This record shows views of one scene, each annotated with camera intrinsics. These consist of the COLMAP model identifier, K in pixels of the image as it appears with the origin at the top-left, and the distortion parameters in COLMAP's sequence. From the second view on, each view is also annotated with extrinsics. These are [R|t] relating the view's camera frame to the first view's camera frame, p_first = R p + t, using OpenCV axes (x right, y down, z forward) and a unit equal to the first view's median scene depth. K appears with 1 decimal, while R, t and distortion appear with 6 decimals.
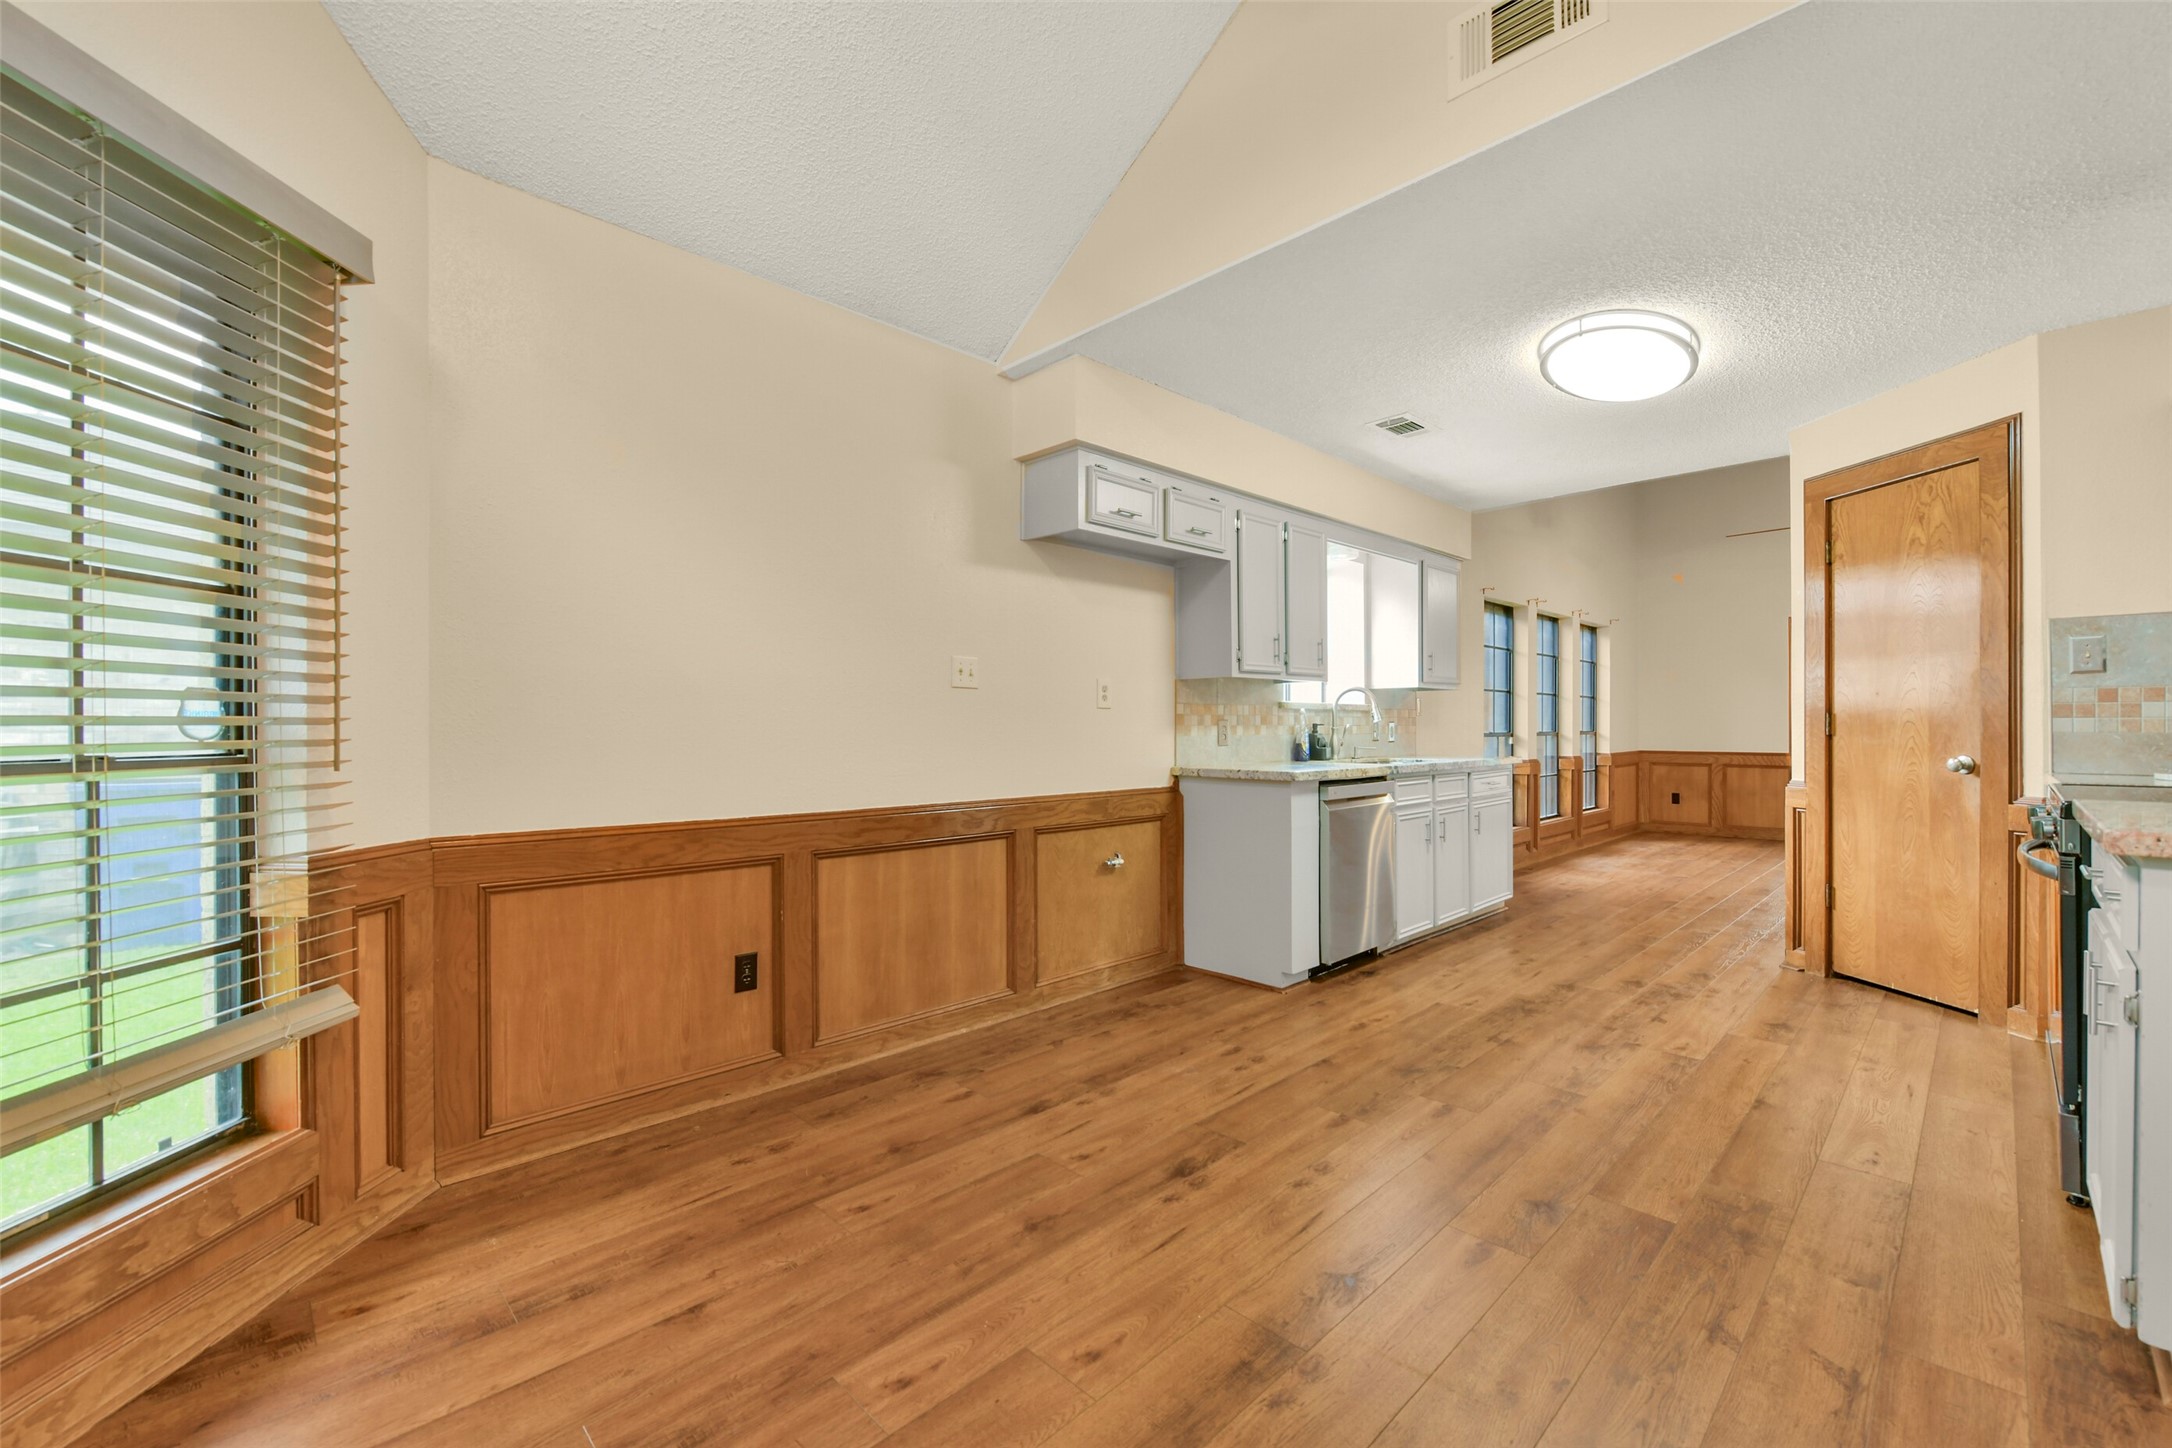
lens RADIAL K [[873.9, 0, 1091.5], [0, 873.9, 727.2], [0, 0, 1]] dist [-0.012098, -0.000506]
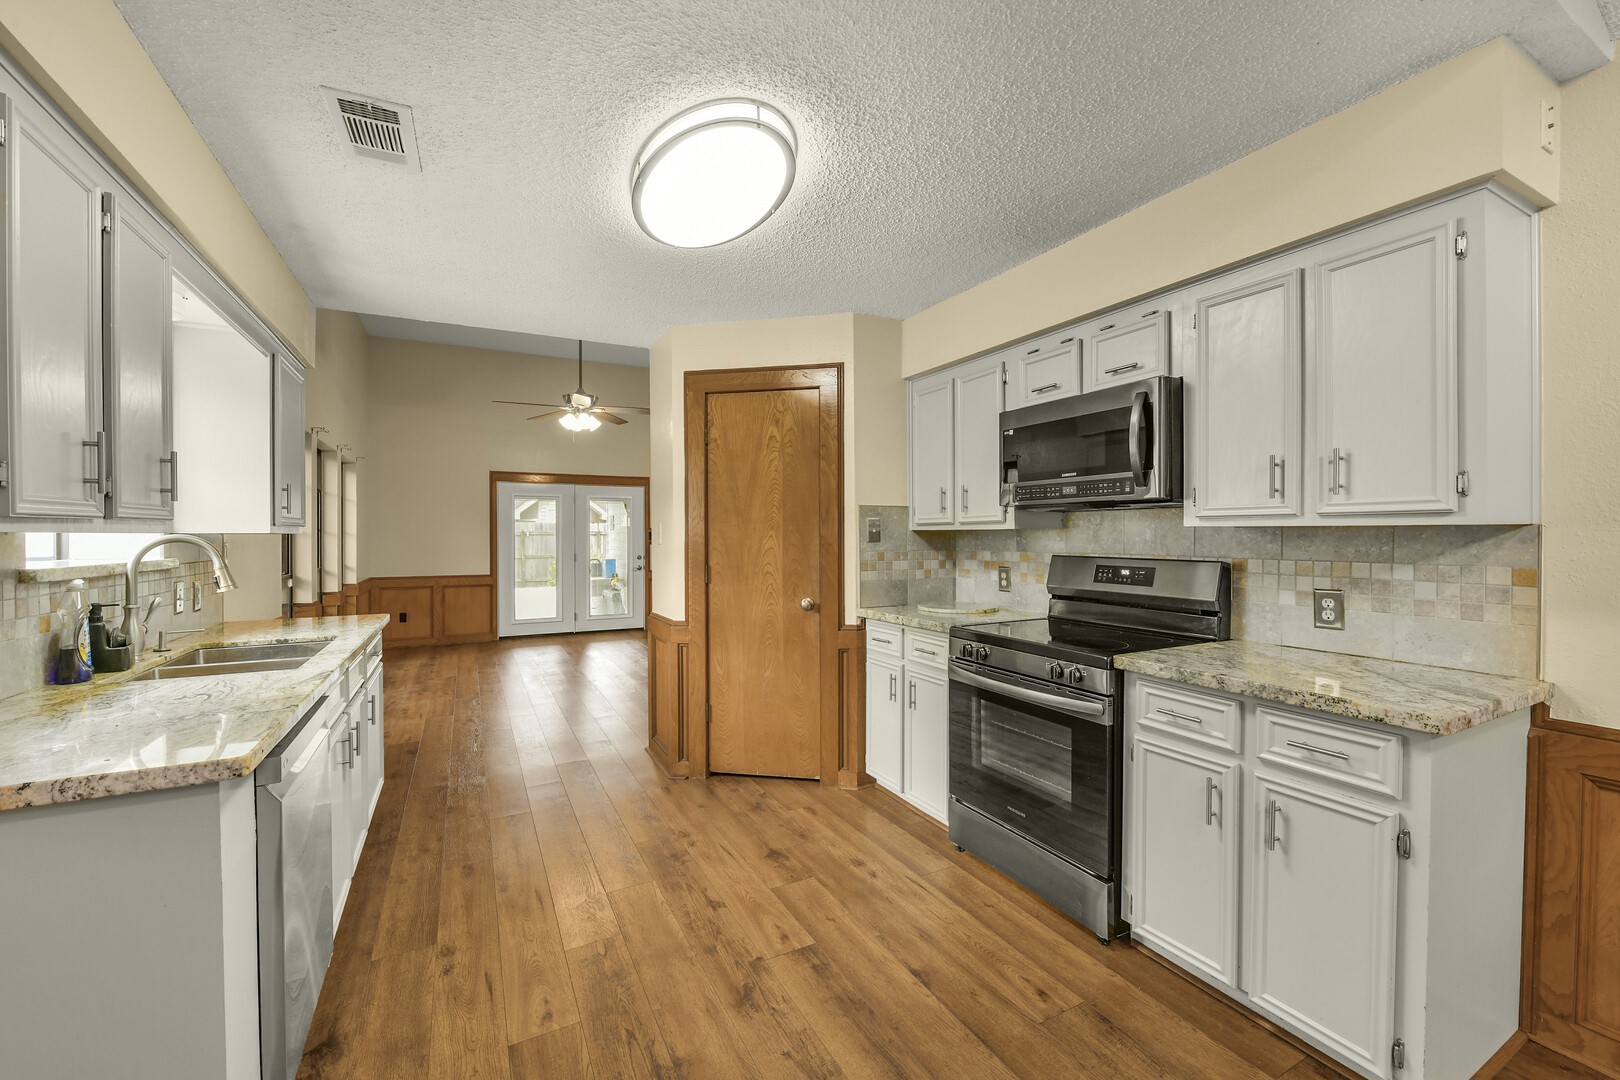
lens RADIAL K [[647.9, 0, 803.4], [0, 647.9, 537.2], [0, 0, 1]] dist [-0.011026, -0.000115]
pose [[0.284121, -0.001471, 0.958787, 0.003125], [0.004844, 0.999988, 0.000099, -0.055656], [-0.958776, 0.004616, 0.284125, 0.607082]]
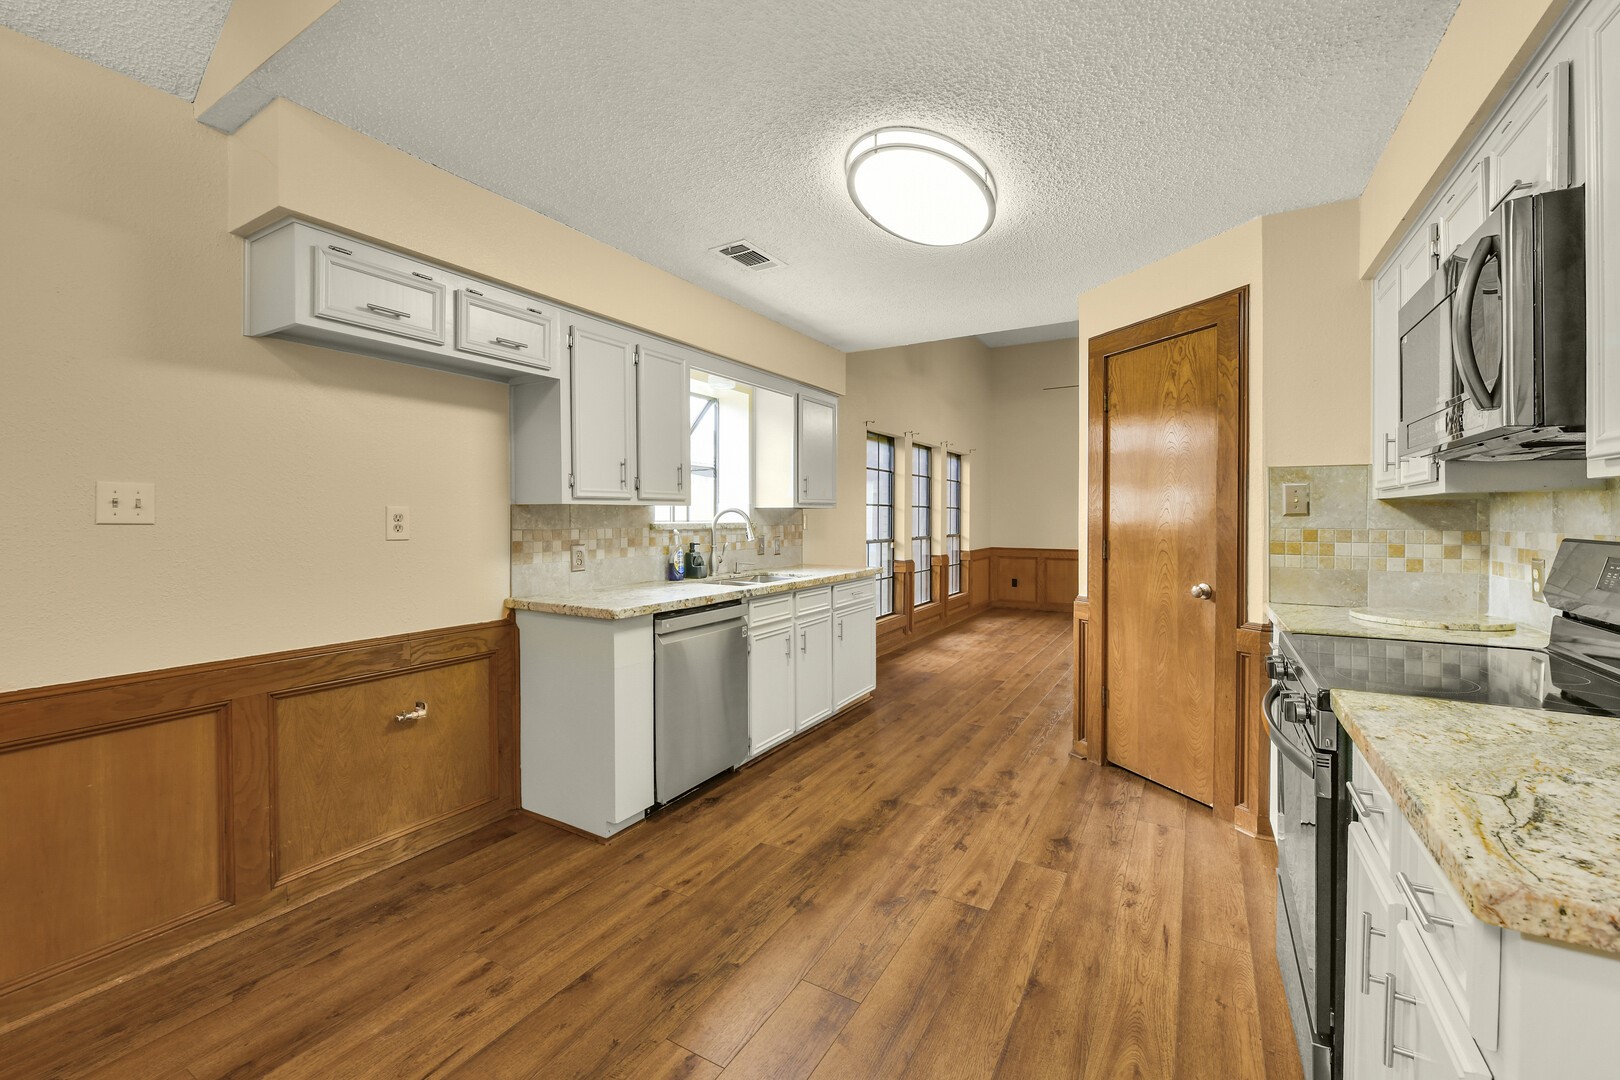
lens RADIAL K [[653.6, 0, 813.3], [0, 653.6, 521.7], [0, 0, 1]] dist [-0.012528, -0.000185]
pose [[0.962895, 0.001091, 0.269874, 0.237522], [-0.002776, 0.999979, 0.005861, -0.044869], [-0.269862, -0.006393, 0.962878, 0.262894]]
